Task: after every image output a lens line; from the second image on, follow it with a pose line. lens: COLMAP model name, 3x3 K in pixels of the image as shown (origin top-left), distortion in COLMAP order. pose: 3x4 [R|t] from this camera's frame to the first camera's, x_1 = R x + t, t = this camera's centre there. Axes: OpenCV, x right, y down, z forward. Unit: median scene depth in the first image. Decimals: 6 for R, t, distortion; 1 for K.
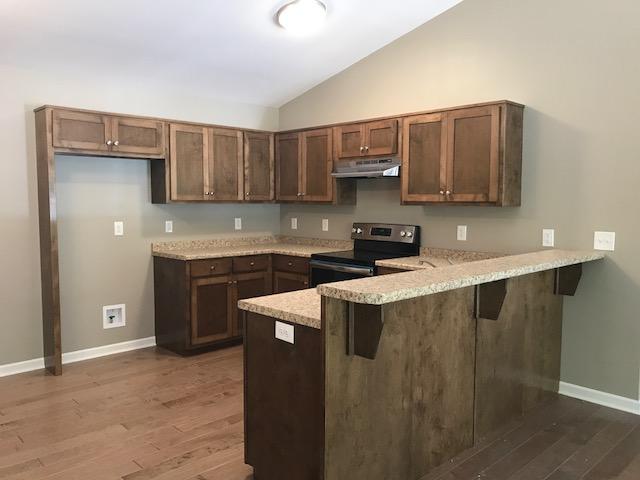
lens RADIAL K [[528.8, 0, 322.3], [0, 528.8, 238.4], [0, 0, 1]] dist [0.042916, -0.006650]
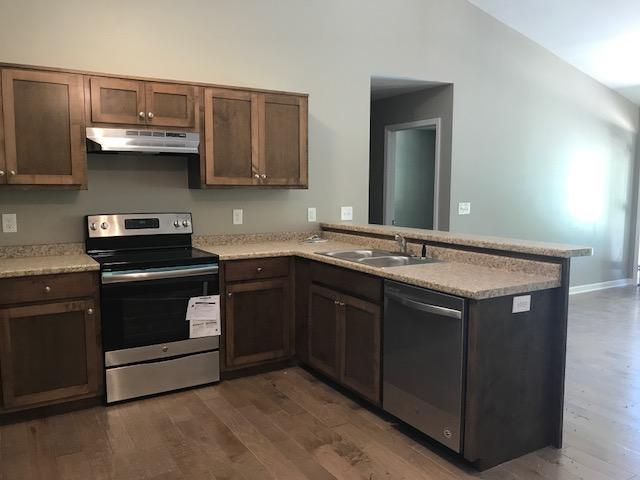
lens RADIAL K [[528.8, 0, 322.2], [0, 528.8, 243.1], [0, 0, 1]] dist [0.042916, -0.006650]
pose [[0.208702, -0.110084, 0.971764, -0.696985], [0.069884, 0.992783, 0.097457, -0.049055], [-0.975479, 0.047571, 0.214889, 0.662418]]
